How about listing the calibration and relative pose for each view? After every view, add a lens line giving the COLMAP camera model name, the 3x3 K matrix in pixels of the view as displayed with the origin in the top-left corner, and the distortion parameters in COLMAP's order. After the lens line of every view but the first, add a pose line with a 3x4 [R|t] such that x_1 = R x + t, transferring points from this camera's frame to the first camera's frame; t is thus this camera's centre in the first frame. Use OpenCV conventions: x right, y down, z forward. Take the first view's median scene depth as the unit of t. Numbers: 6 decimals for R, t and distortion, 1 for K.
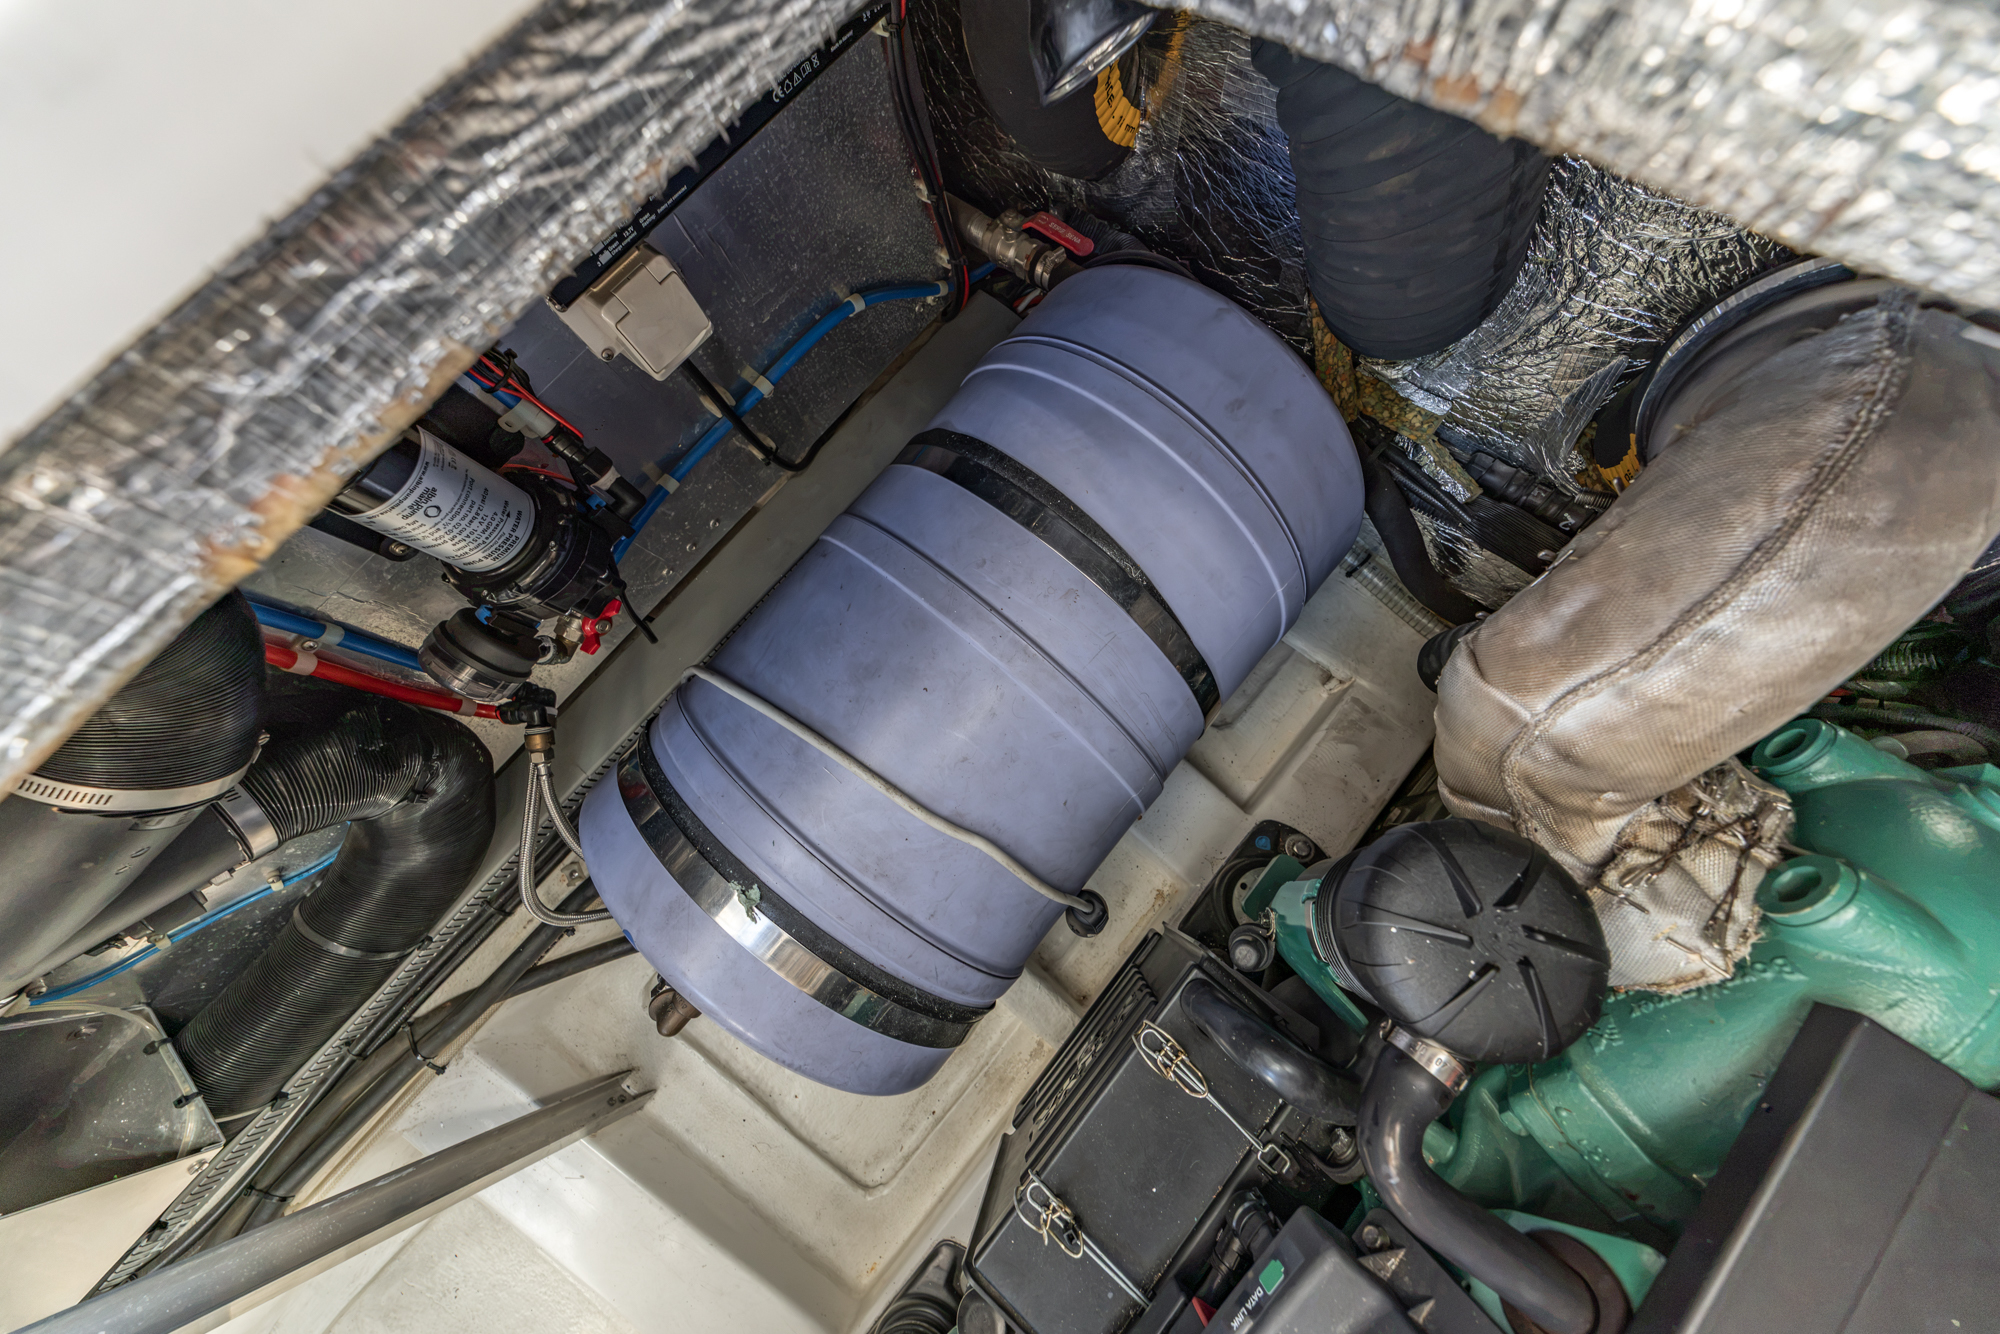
lens RADIAL K [[686.6, 0, 1004.4], [0, 686.6, 656.5], [0, 0, 1]] dist [-0.002033, -0.001557]
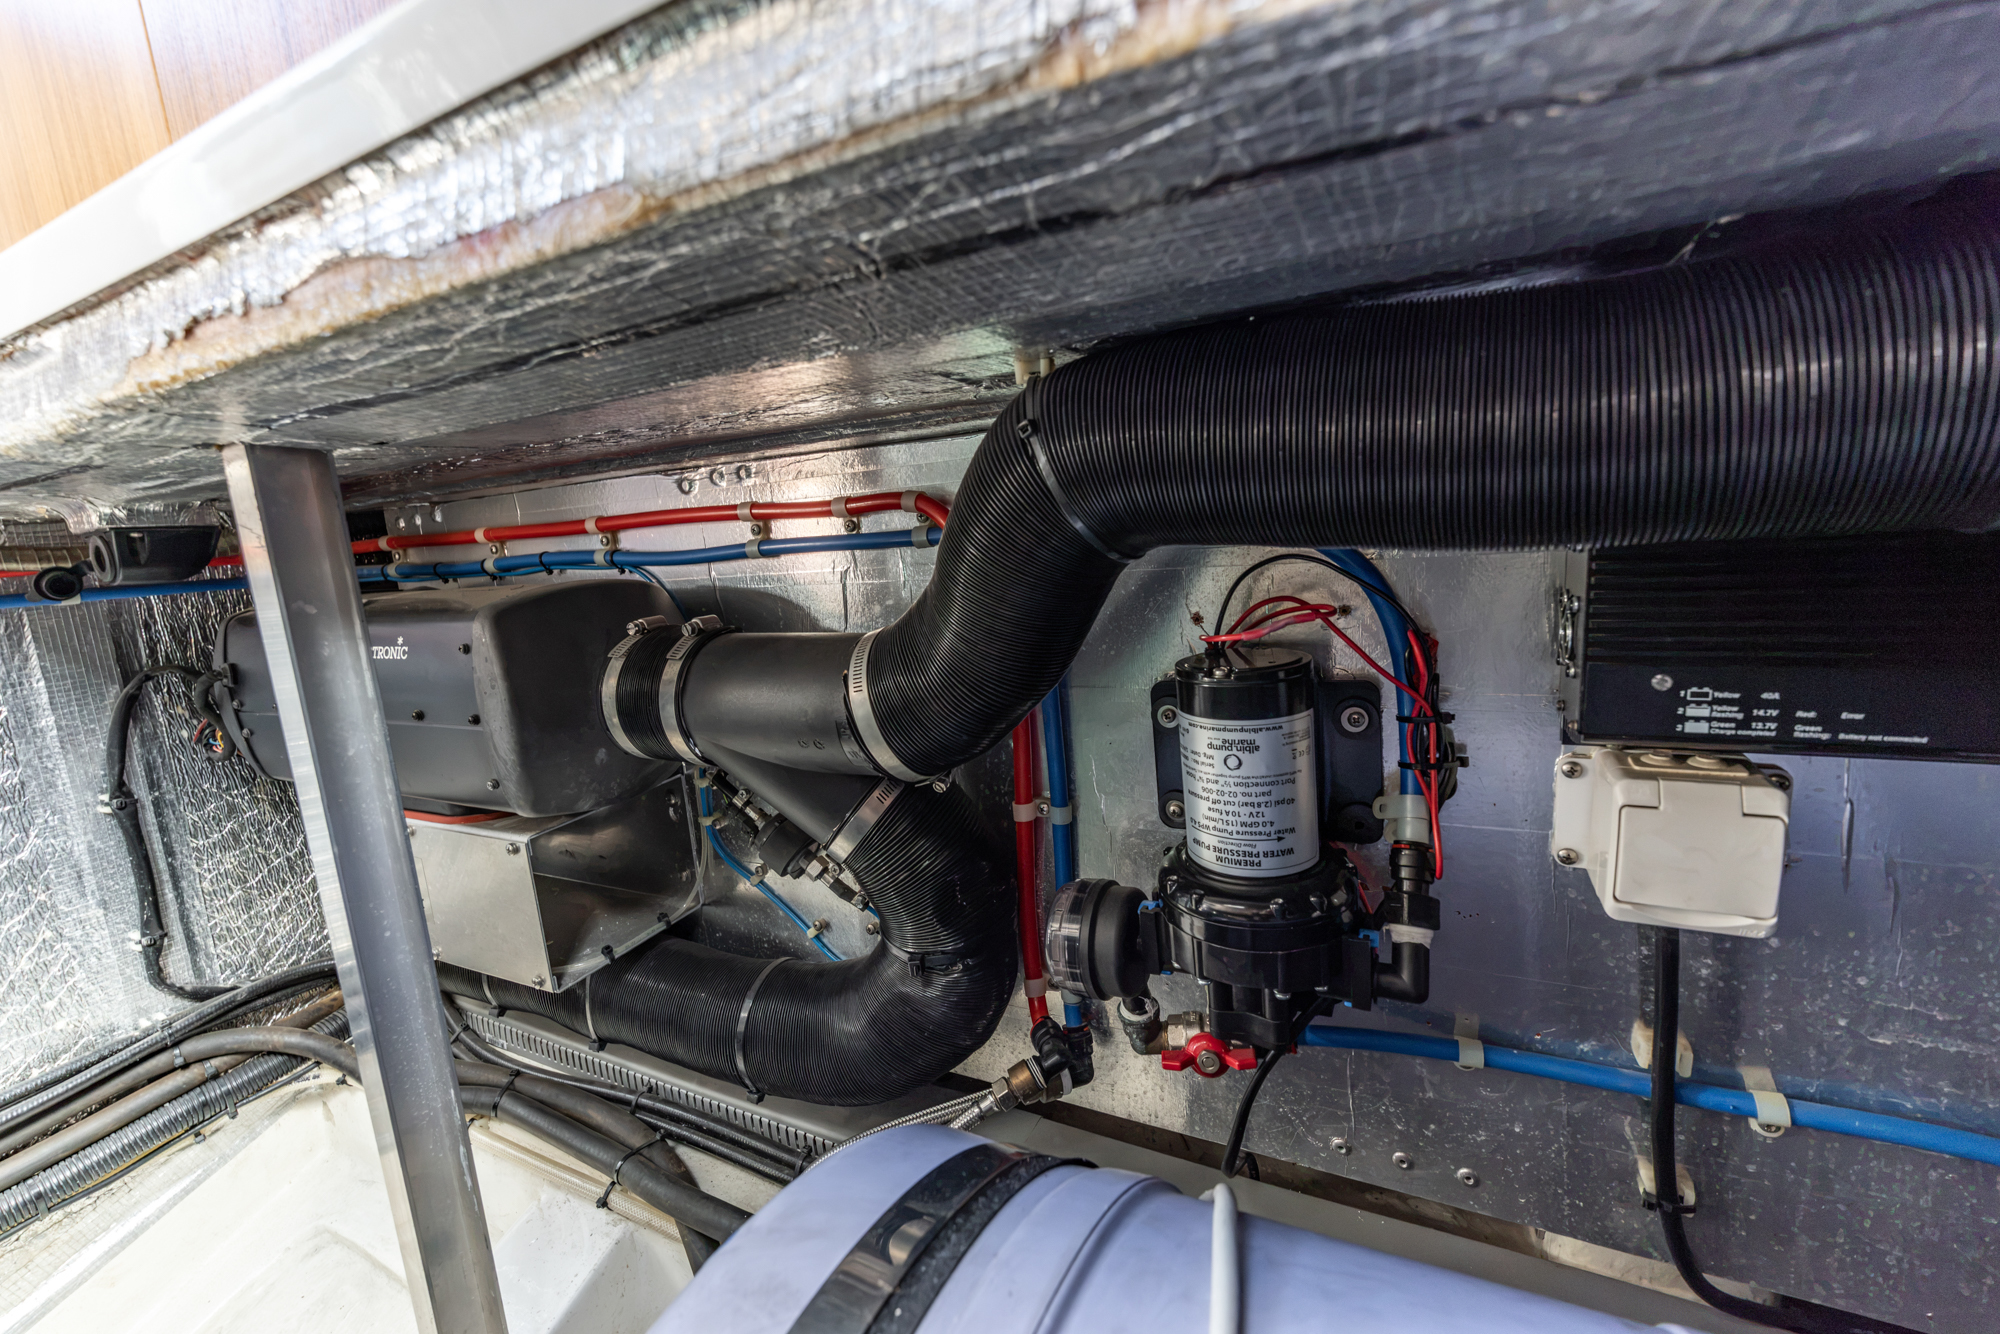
lens RADIAL K [[829.0, 0, 1000.1], [0, 829.0, 668.6], [0, 0, 1]] dist [-0.001229, -0.001023]
pose [[0.244427, 0.271071, -0.931008, -0.005864], [-0.913797, 0.385595, -0.127640, 0.102826], [0.324392, 0.881951, 0.341953, 0.377860]]
